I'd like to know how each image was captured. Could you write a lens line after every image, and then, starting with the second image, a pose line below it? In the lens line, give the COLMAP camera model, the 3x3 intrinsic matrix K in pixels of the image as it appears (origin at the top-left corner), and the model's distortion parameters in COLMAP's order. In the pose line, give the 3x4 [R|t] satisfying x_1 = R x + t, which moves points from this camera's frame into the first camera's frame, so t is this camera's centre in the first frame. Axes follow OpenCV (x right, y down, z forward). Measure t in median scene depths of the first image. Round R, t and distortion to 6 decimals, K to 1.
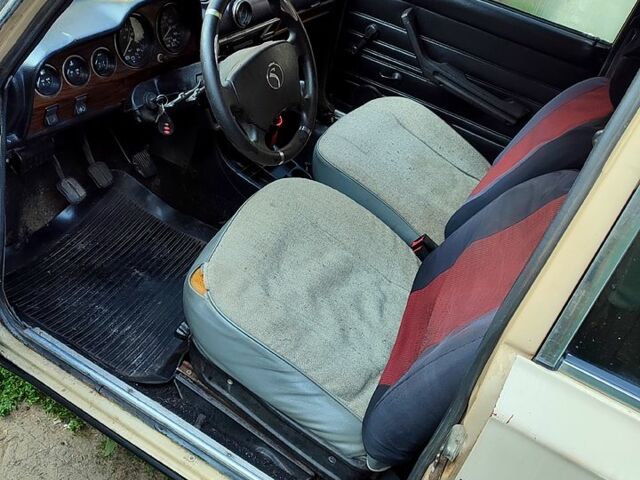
lens RADIAL K [[607.4, 0, 316.8], [0, 607.4, 227.9], [0, 0, 1]] dist [0.030429, -0.011393]
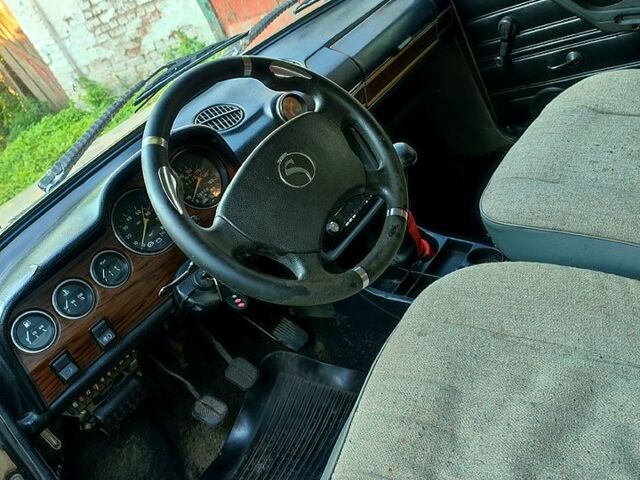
lens RADIAL K [[607.4, 0, 316.8], [0, 607.4, 227.9], [0, 0, 1]] dist [0.030429, -0.011393]
pose [[0.778805, -0.463697, -0.422432, 0.154647], [0.390781, 0.885459, -0.251501, -0.017301], [0.490666, 0.030792, 0.870803, 0.354794]]
